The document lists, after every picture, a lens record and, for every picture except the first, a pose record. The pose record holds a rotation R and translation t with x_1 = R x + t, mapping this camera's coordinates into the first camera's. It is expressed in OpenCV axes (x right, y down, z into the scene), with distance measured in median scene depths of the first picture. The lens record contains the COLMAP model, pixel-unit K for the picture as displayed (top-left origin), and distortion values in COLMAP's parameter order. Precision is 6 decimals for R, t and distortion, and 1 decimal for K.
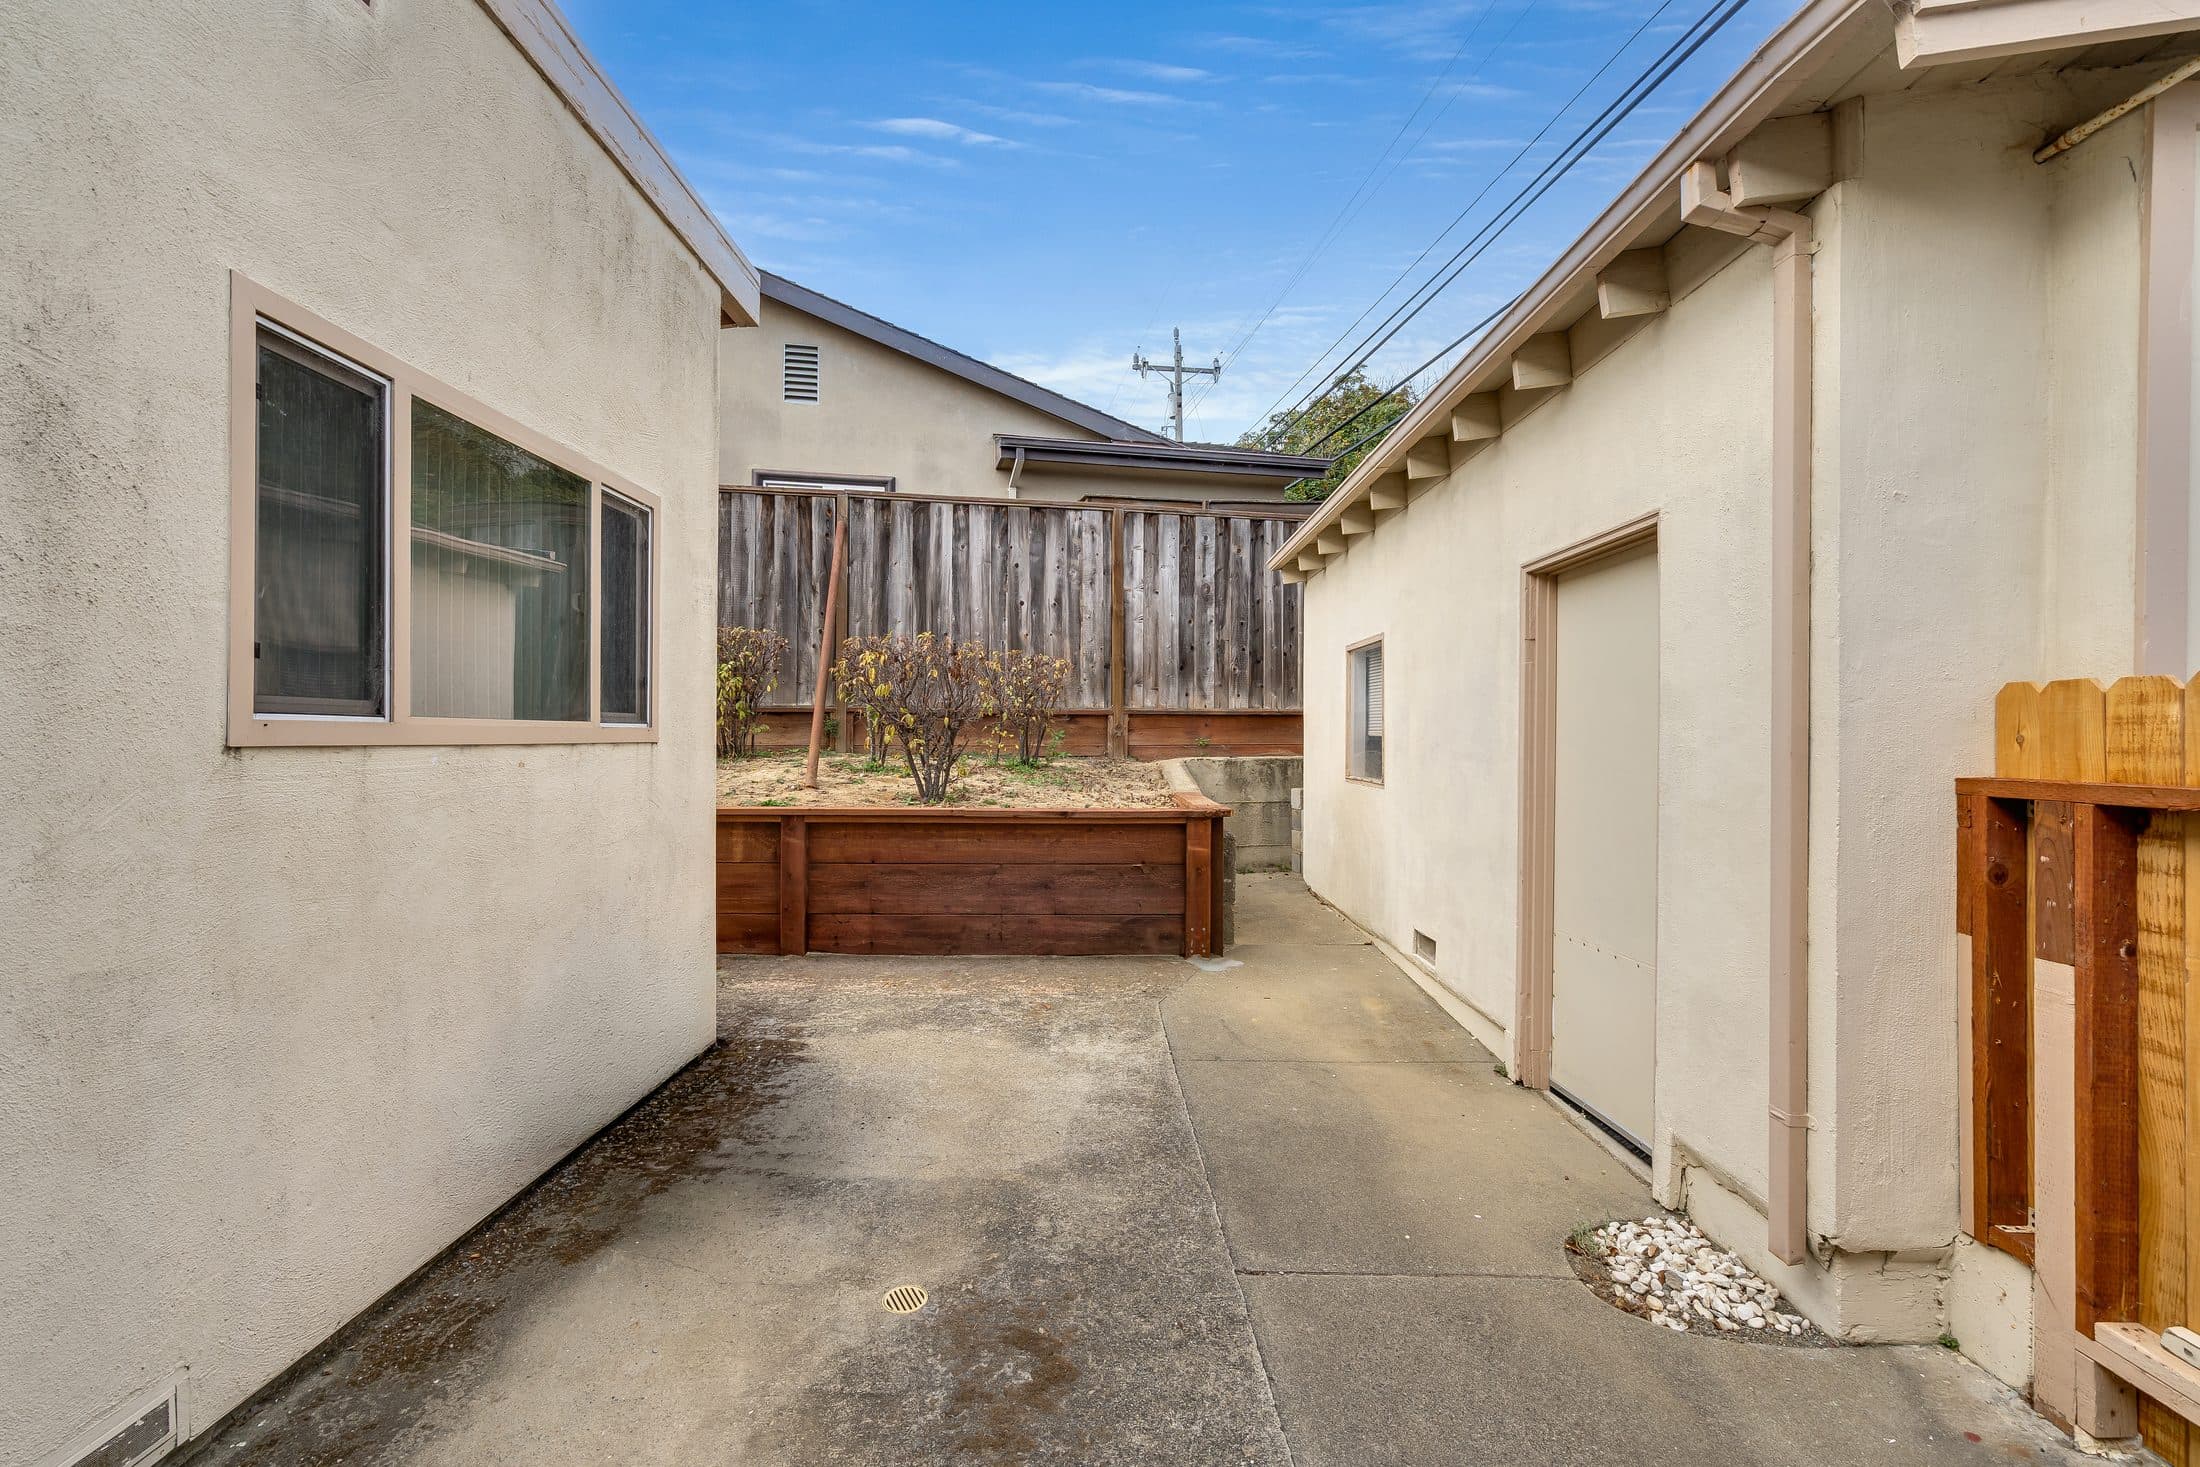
lens RADIAL K [[999.7, 0, 1082.1], [0, 999.7, 738.1], [0, 0, 1]] dist [-0.010726, 0.002902]
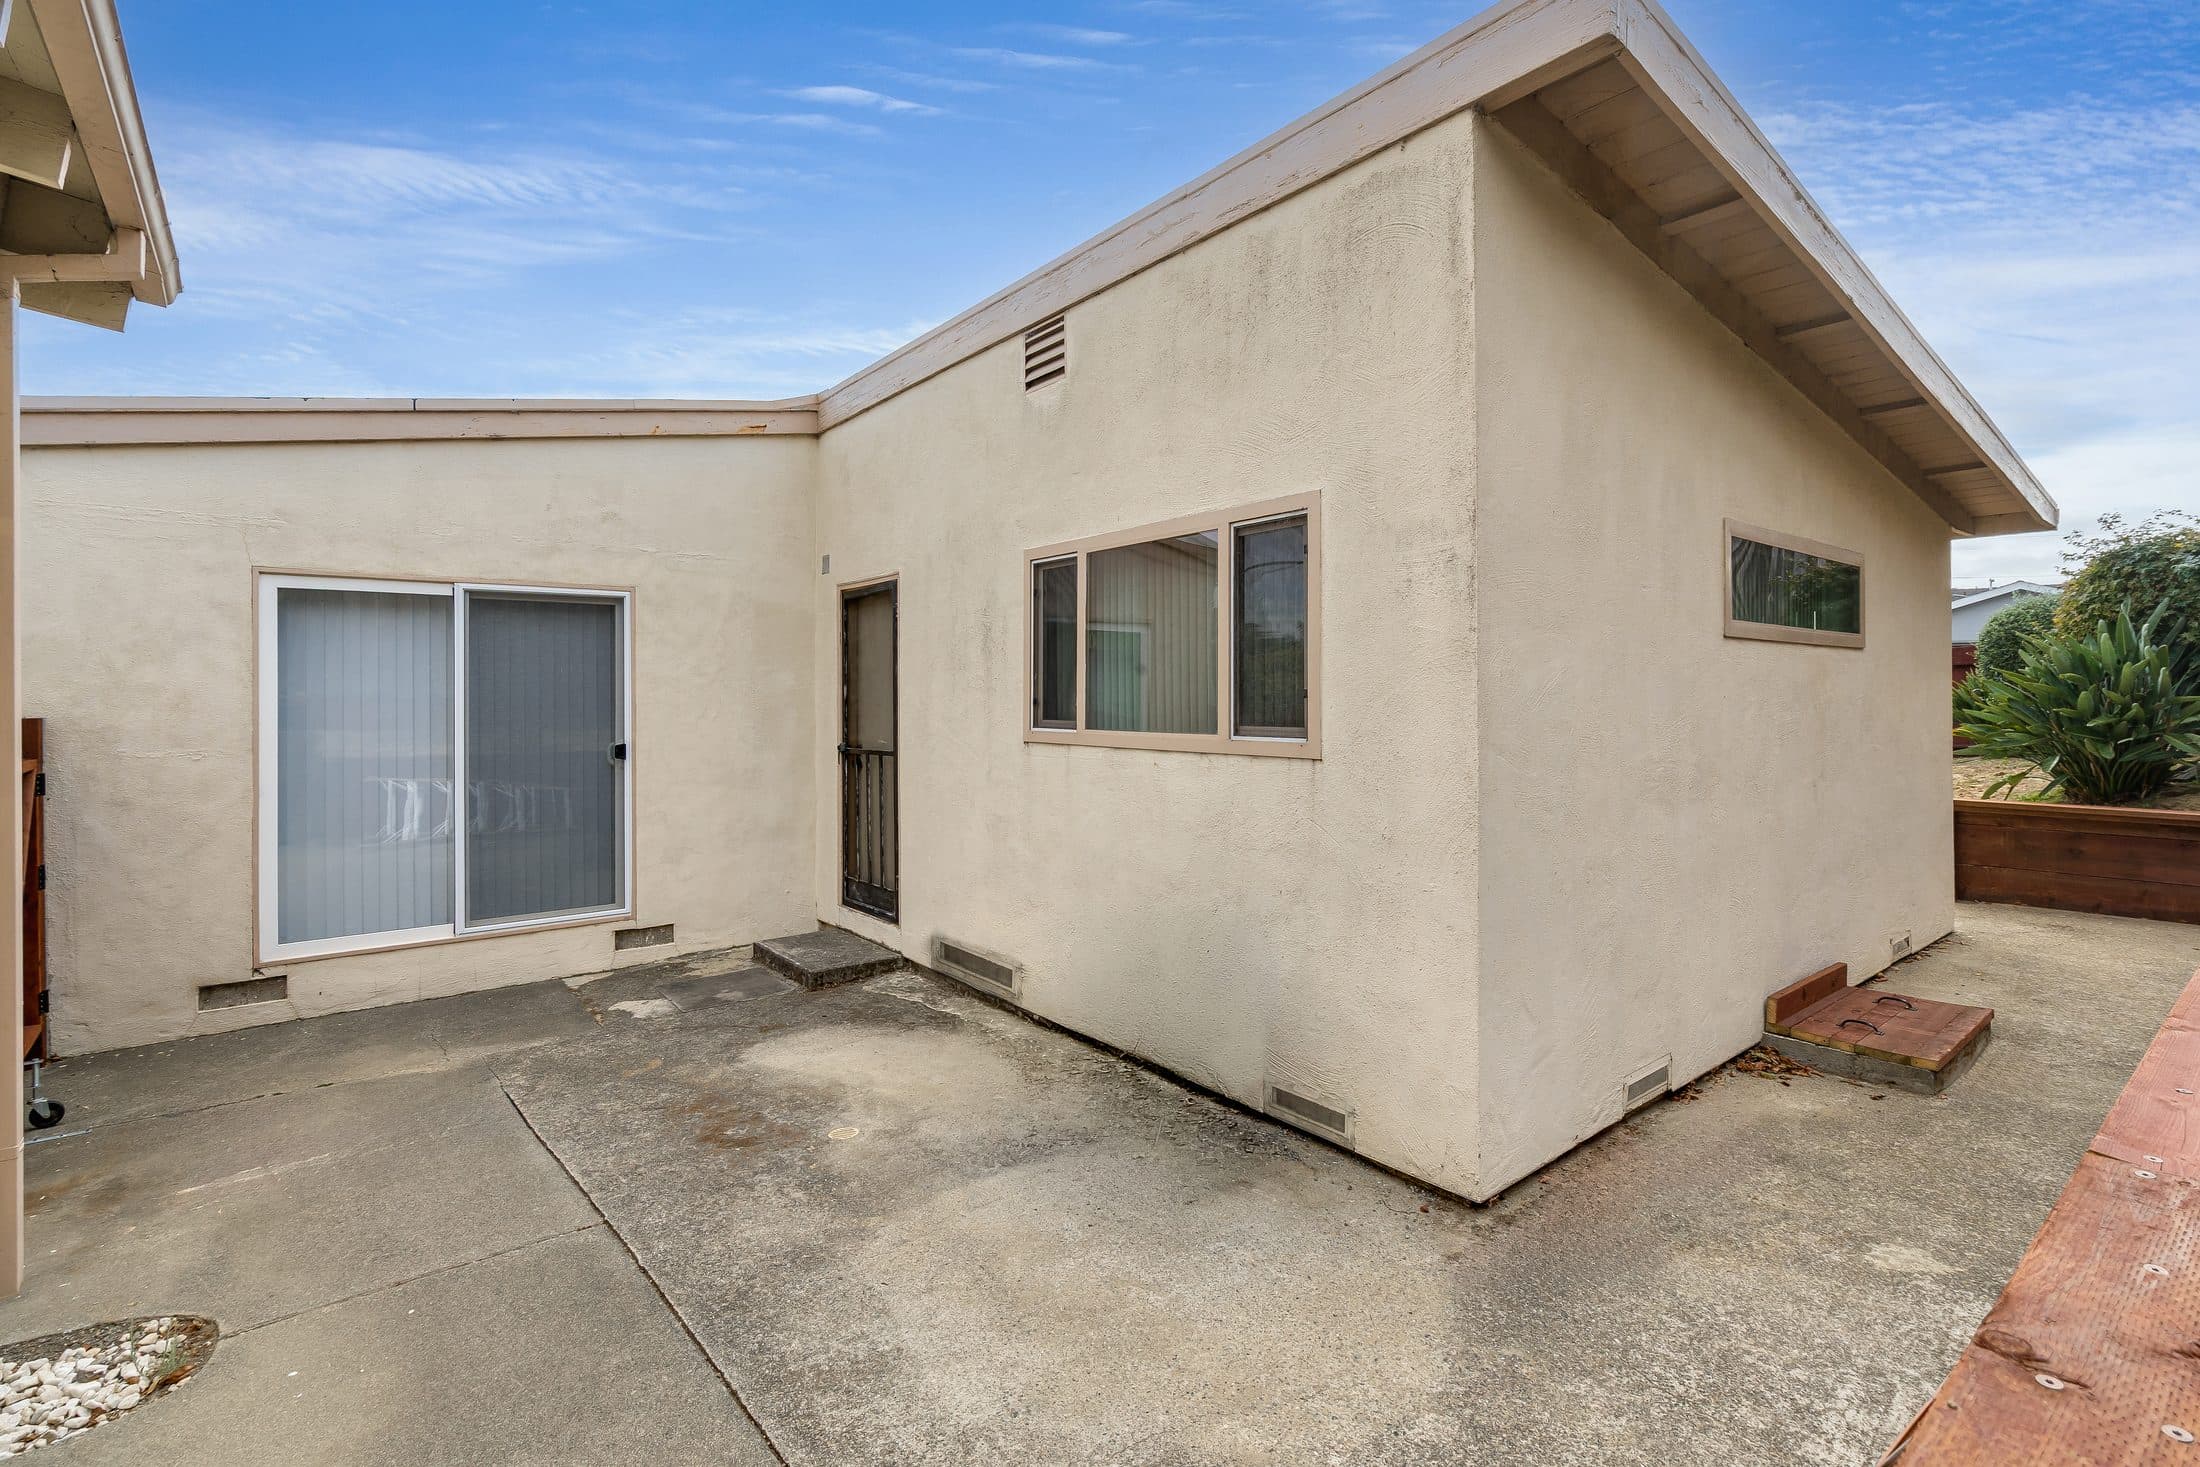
lens RADIAL K [[999.7, 0, 1089.0], [0, 999.7, 696.5], [0, 0, 1]] dist [-0.010726, 0.002902]
pose [[-0.770264, -0.000704, -0.637725, 0.359882], [-0.000701, 1.000000, -0.000256, -0.060164], [0.637725, 0.000250, -0.770264, 1.767134]]
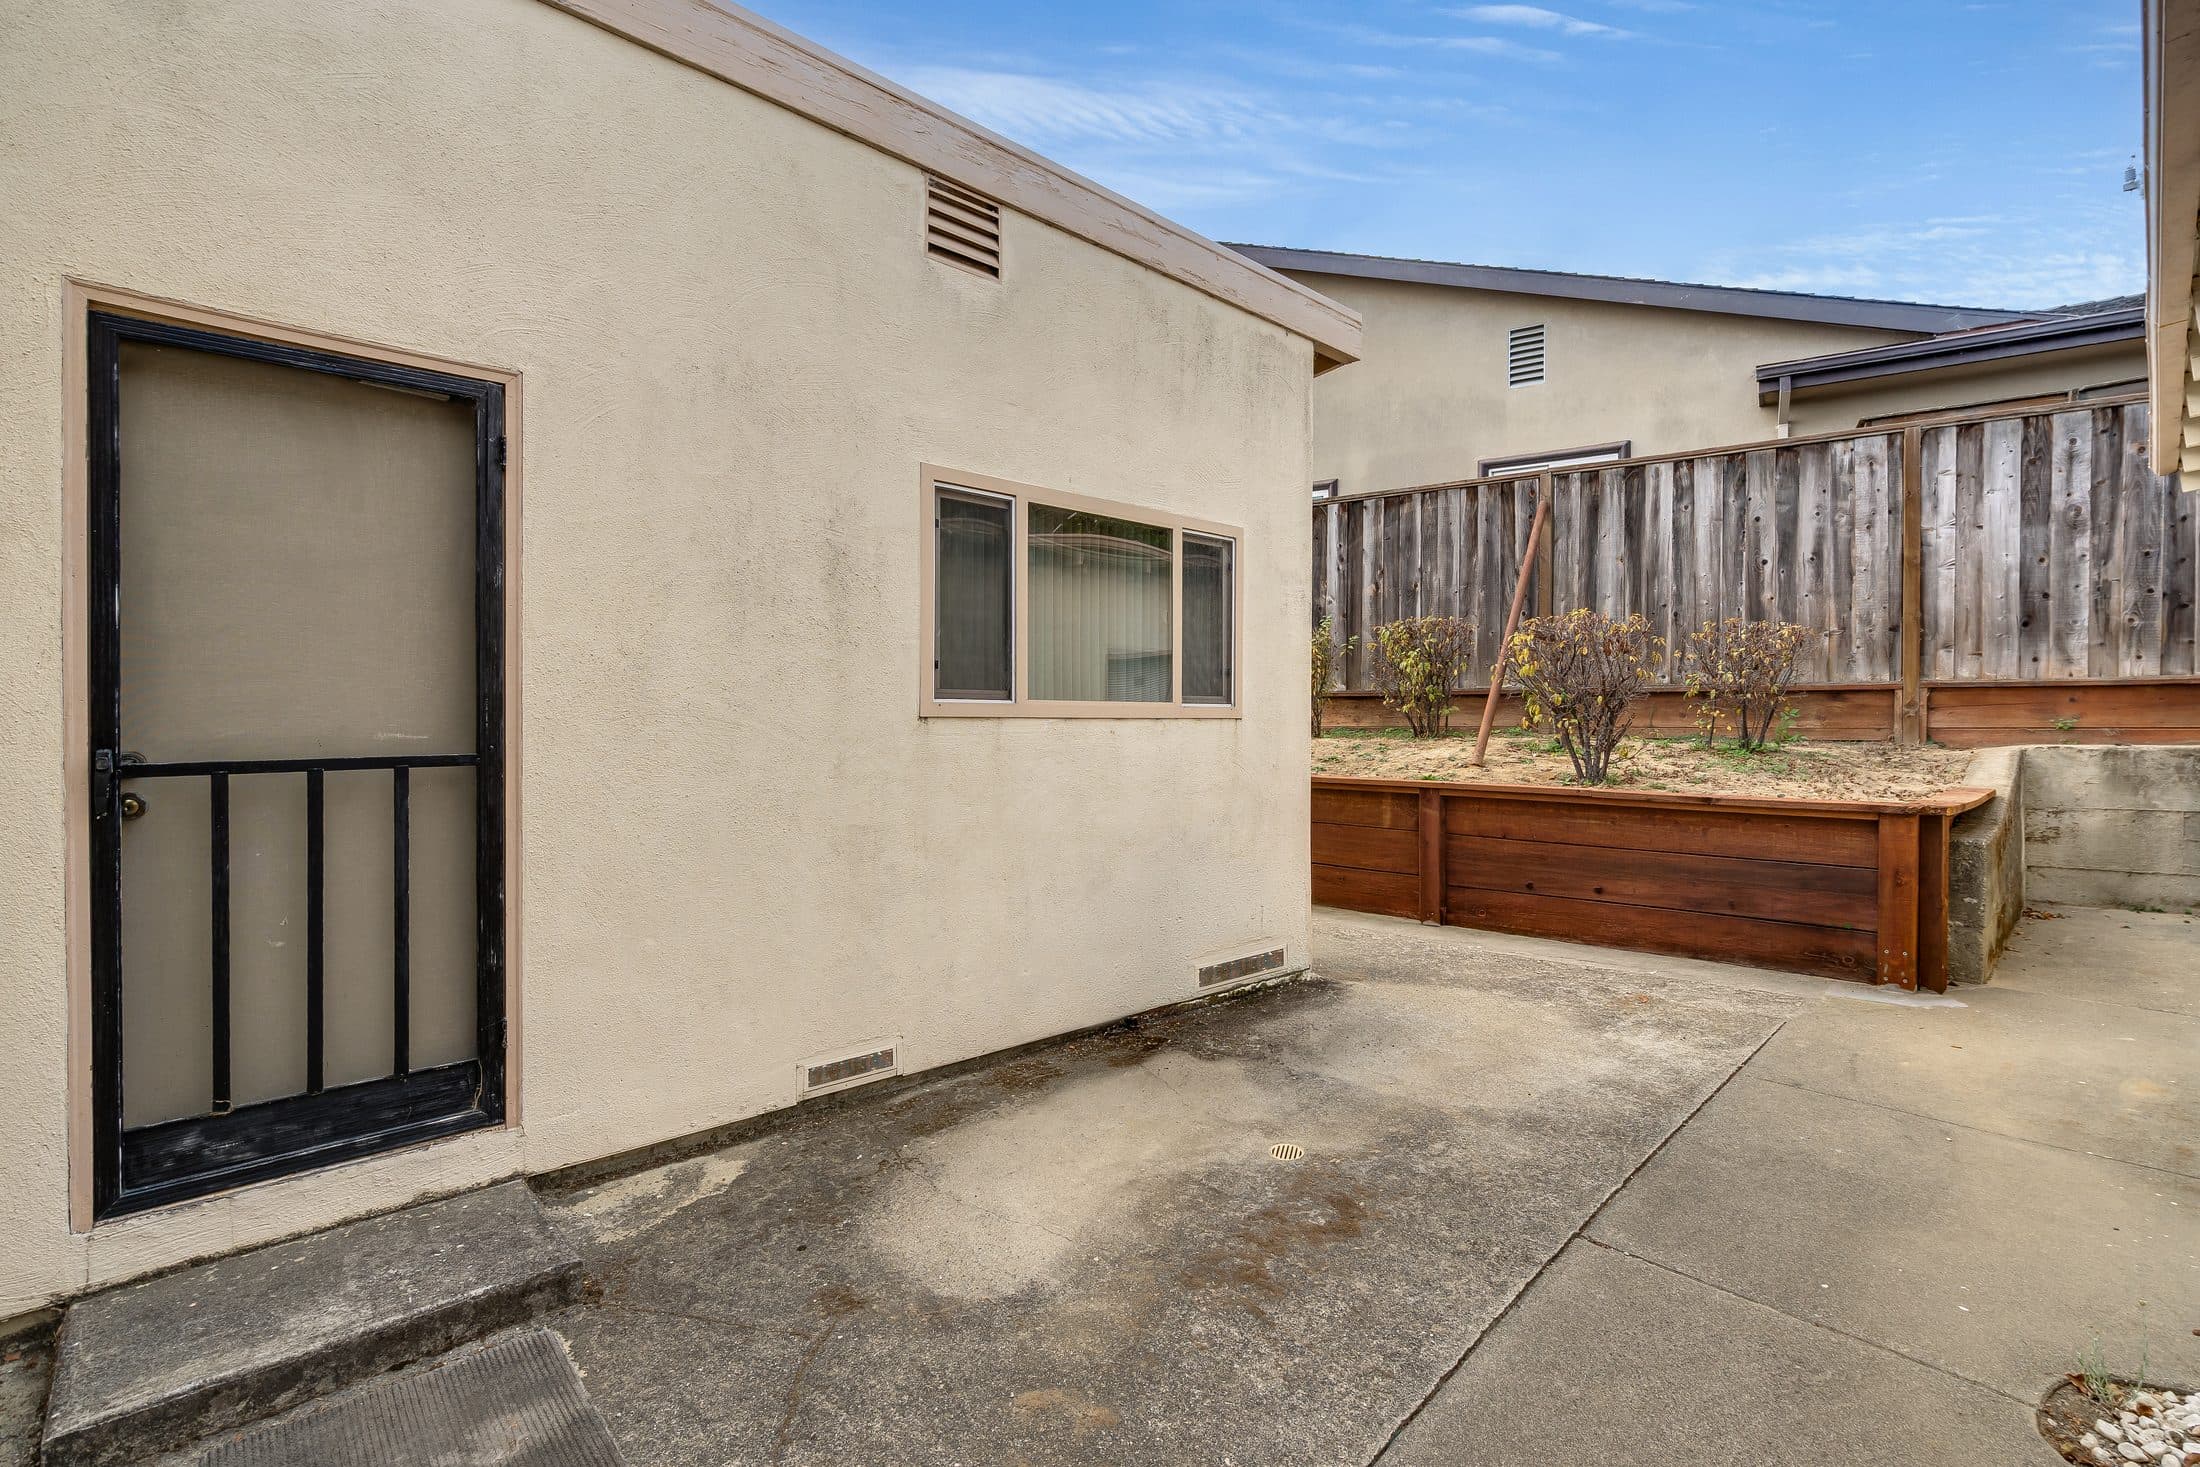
lens RADIAL K [[999.7, 0, 1081.1], [0, 999.7, 736.0], [0, 0, 1]] dist [-0.010726, 0.002902]
pose [[0.686612, 0.009813, -0.726958, 0.421565], [-0.000936, 0.999920, 0.012614, 0.012042], [0.727024, -0.007981, 0.686566, -0.045910]]
